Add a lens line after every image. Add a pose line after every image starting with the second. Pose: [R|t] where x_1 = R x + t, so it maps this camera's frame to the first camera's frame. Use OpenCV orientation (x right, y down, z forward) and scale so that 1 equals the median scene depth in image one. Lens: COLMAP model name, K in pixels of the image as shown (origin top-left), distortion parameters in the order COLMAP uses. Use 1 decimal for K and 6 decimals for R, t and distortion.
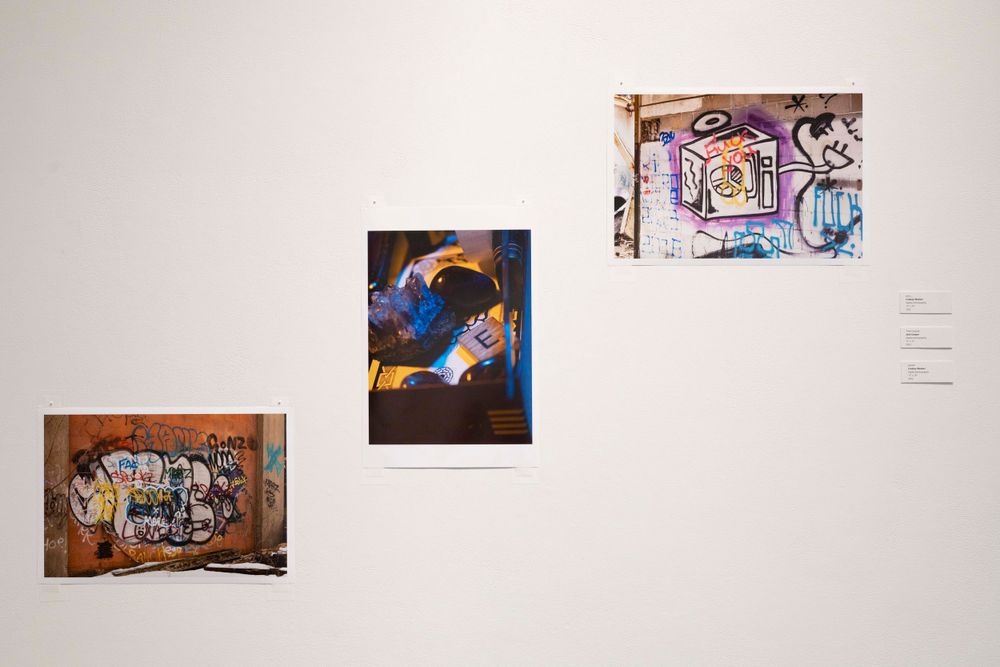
lens RADIAL K [[1639.8, 0, 500.0], [0, 1639.8, 336.2], [0, 0, 1]] dist [0.028774, 0.000000]
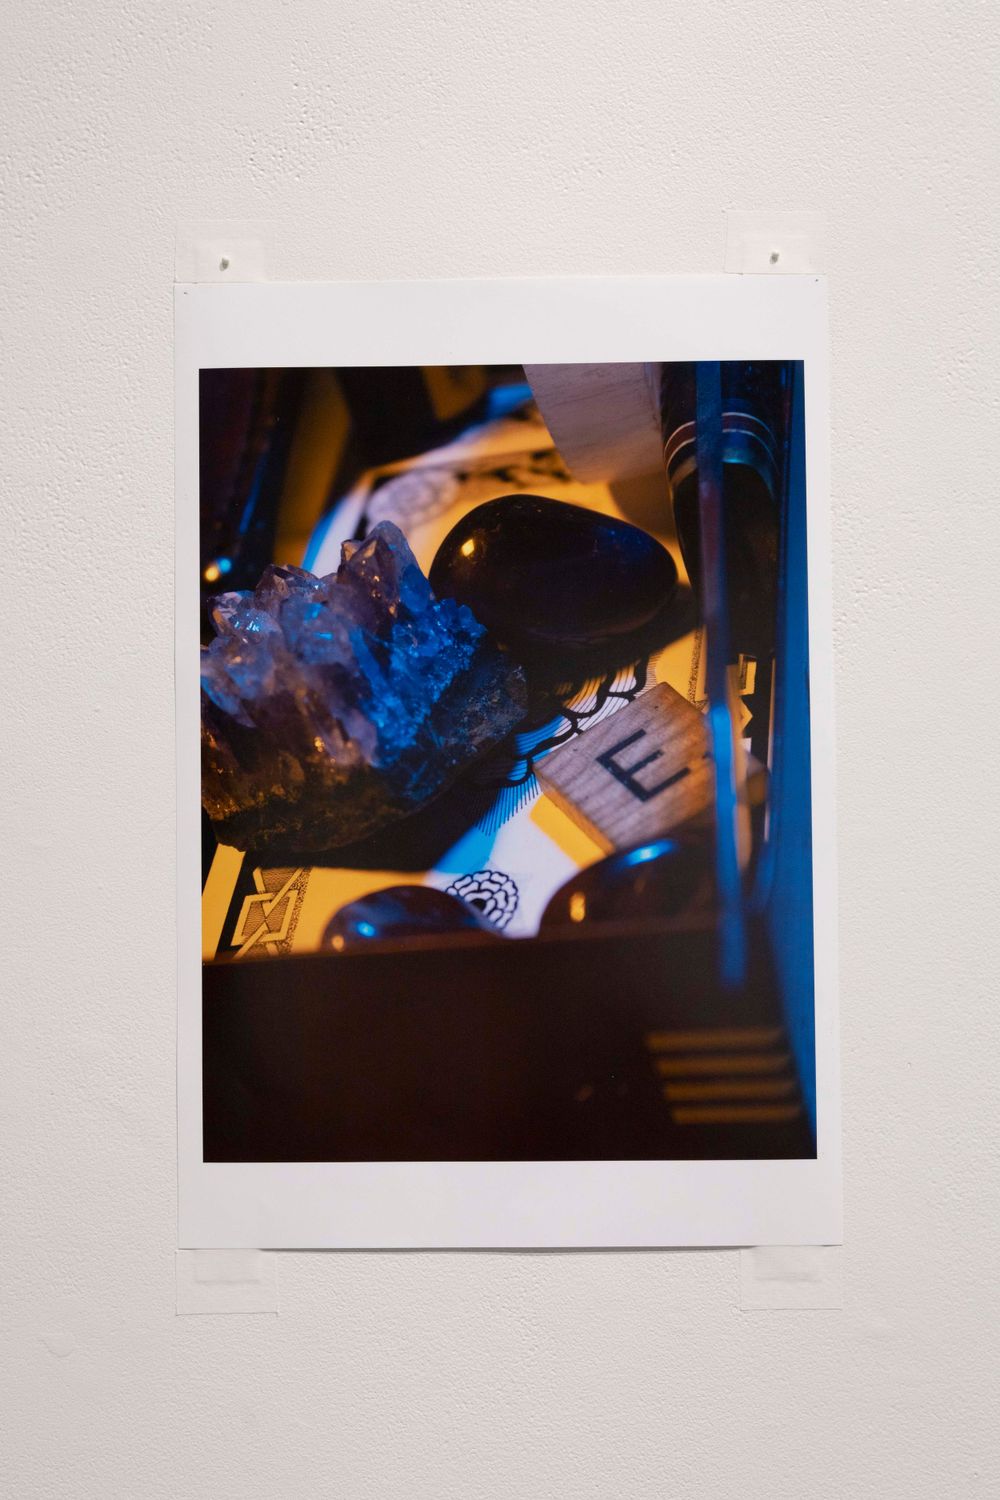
lens RADIAL K [[2459.8, 0, 503.6], [0, 2459.8, 750.8], [0, 0, 1]] dist [0.028774, 0.000000]
pose [[0.999525, -0.002886, 0.030689, -0.043226], [0.003809, 0.999541, -0.030069, 0.011316], [-0.030589, 0.030172, 0.999077, 0.596903]]
